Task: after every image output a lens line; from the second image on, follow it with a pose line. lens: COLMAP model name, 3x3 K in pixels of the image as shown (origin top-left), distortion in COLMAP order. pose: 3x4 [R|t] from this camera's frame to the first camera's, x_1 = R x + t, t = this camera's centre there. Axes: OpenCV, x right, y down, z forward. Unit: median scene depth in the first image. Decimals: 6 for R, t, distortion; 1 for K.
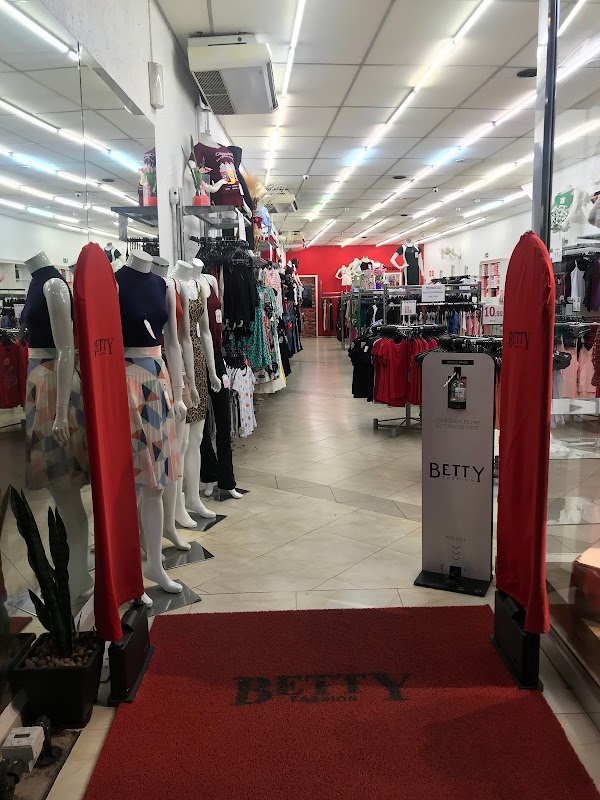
lens RADIAL K [[652.2, 0, 297.9], [0, 652.2, 399.9], [0, 0, 1]] dist [0.011914, 0.001399]
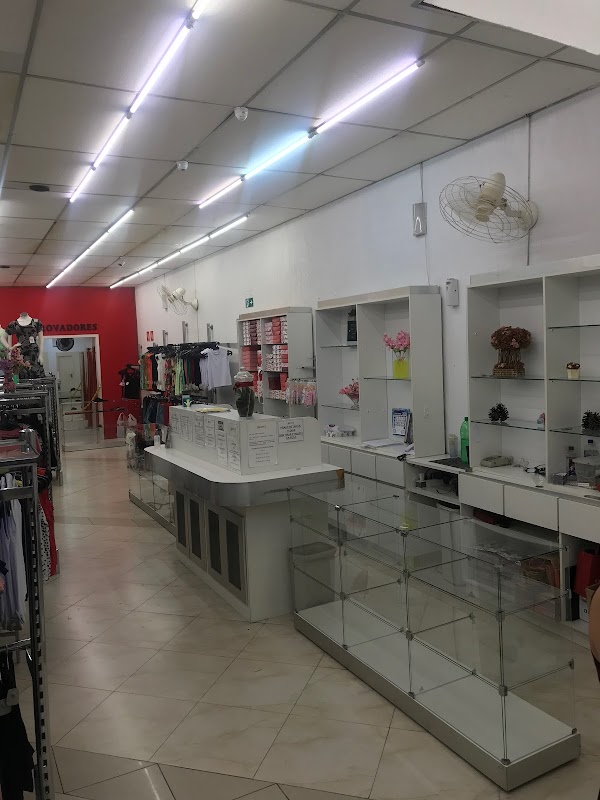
lens RADIAL K [[652.2, 0, 300.4], [0, 652.2, 399.3], [0, 0, 1]] dist [0.011914, 0.001399]
pose [[0.921410, -0.051232, 0.385199, 0.125821], [0.082999, 0.994343, -0.066288, -0.108860], [-0.379624, 0.093049, 0.920450, 0.519288]]
